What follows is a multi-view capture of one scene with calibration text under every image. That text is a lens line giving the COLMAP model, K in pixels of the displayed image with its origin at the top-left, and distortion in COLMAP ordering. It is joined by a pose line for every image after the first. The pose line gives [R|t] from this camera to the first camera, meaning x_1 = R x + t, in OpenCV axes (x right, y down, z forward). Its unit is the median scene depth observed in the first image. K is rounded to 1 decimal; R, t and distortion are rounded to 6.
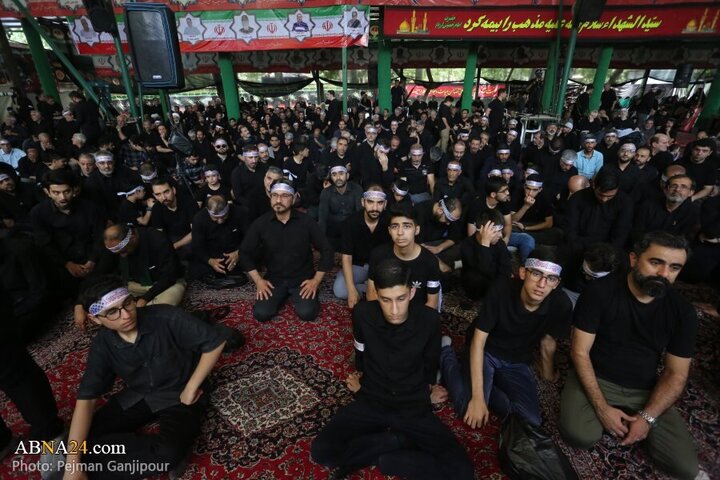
lens RADIAL K [[351.6, 0, 355.4], [0, 351.6, 239.3], [0, 0, 1]] dist [-0.032769, 0.012953]
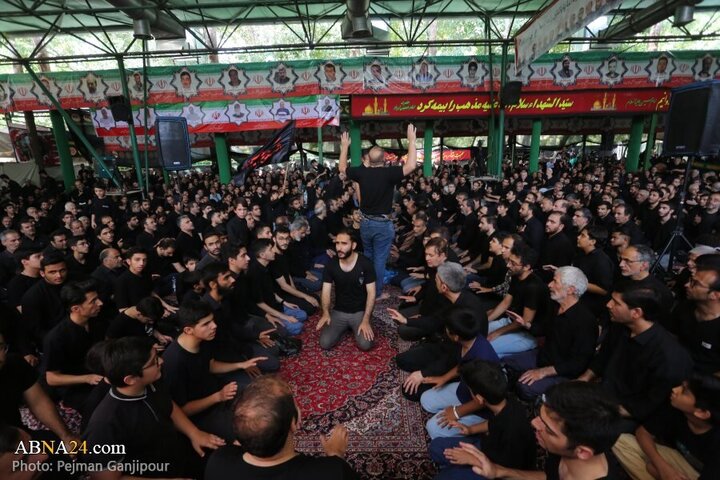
lens RADIAL K [[346.7, 0, 354.2], [0, 346.7, 239.6], [0, 0, 1]] dist [-0.044617, 0.018720]
pose [[0.999197, -0.029810, 0.026769, 0.044581], [0.033715, 0.986572, -0.159809, 0.030928], [-0.021646, 0.160583, 0.986785, -0.120423]]
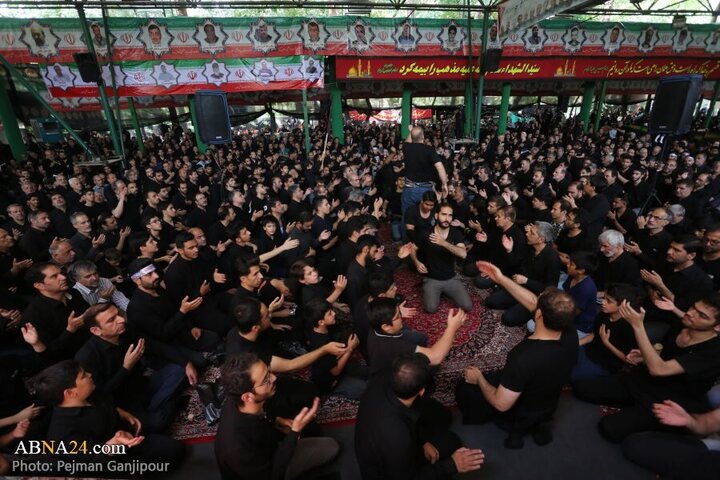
lens RADIAL K [[346.7, 0, 359.2], [0, 346.7, 238.2], [0, 0, 1]] dist [-0.044617, 0.018720]
pose [[0.981922, -0.083211, 0.170015, -0.090509], [0.091022, 0.995098, -0.038666, 0.018903], [-0.165965, 0.053442, 0.984683, -0.160384]]
